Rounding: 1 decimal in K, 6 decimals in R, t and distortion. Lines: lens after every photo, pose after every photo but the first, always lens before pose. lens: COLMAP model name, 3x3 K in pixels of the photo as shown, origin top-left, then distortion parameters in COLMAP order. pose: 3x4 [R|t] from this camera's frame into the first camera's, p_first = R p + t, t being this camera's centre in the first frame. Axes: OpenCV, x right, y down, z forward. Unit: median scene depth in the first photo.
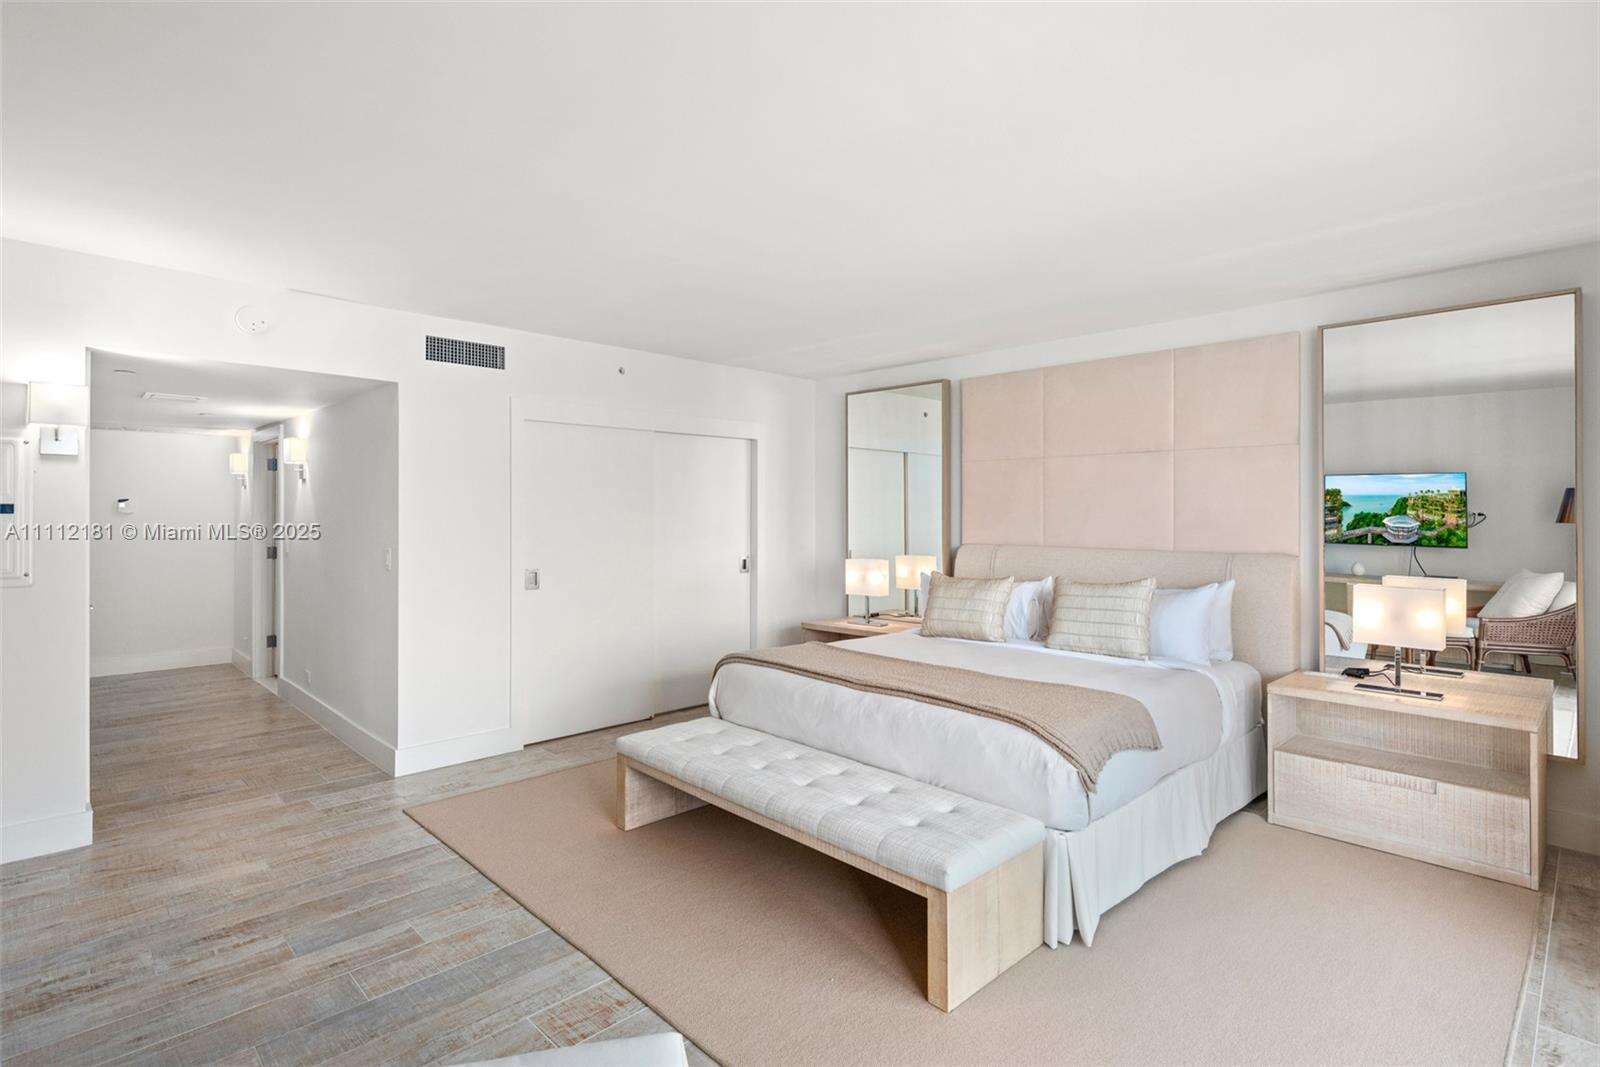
lens RADIAL K [[786.3, 0, 799.8], [0, 786.3, 514.4], [0, 0, 1]] dist [-0.003345, -0.000834]
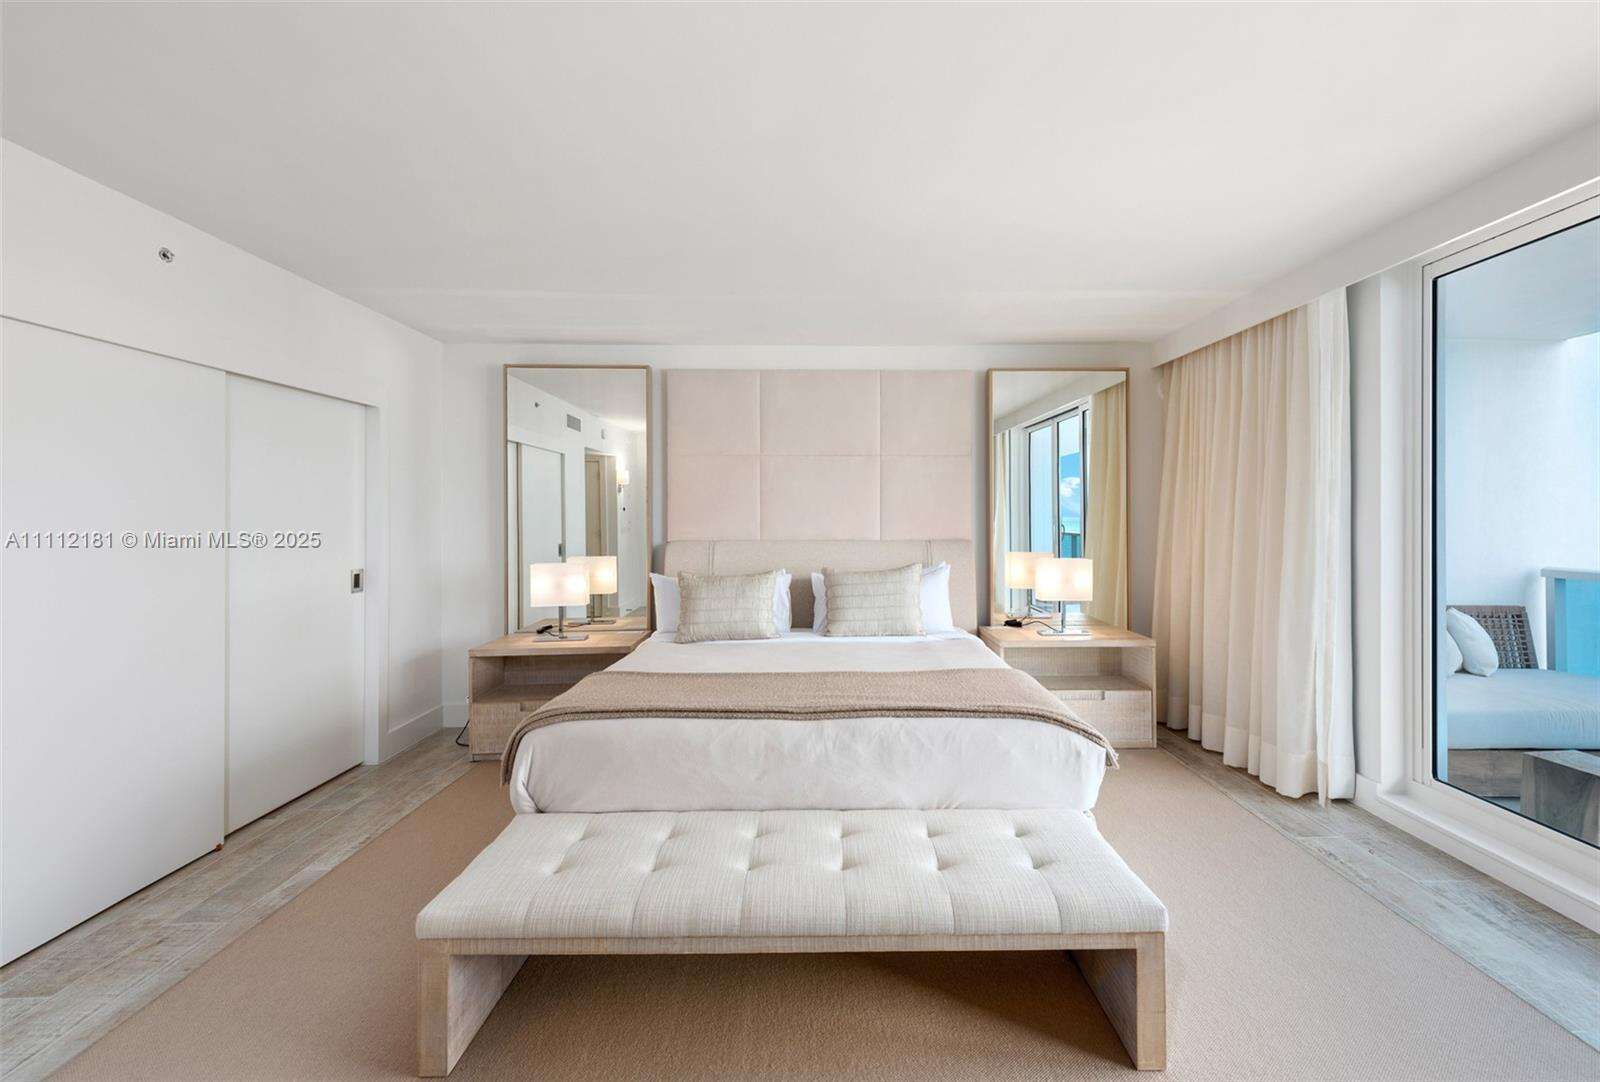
lens RADIAL K [[649.0, 0, 803.6], [0, 649.0, 515.8], [0, 0, 1]] dist [0.002653, -0.000191]
pose [[0.679336, -0.002214, 0.733824, -0.380872], [0.005037, 0.999986, -0.001647, 0.013086], [-0.733810, 0.004815, 0.679338, 0.501470]]
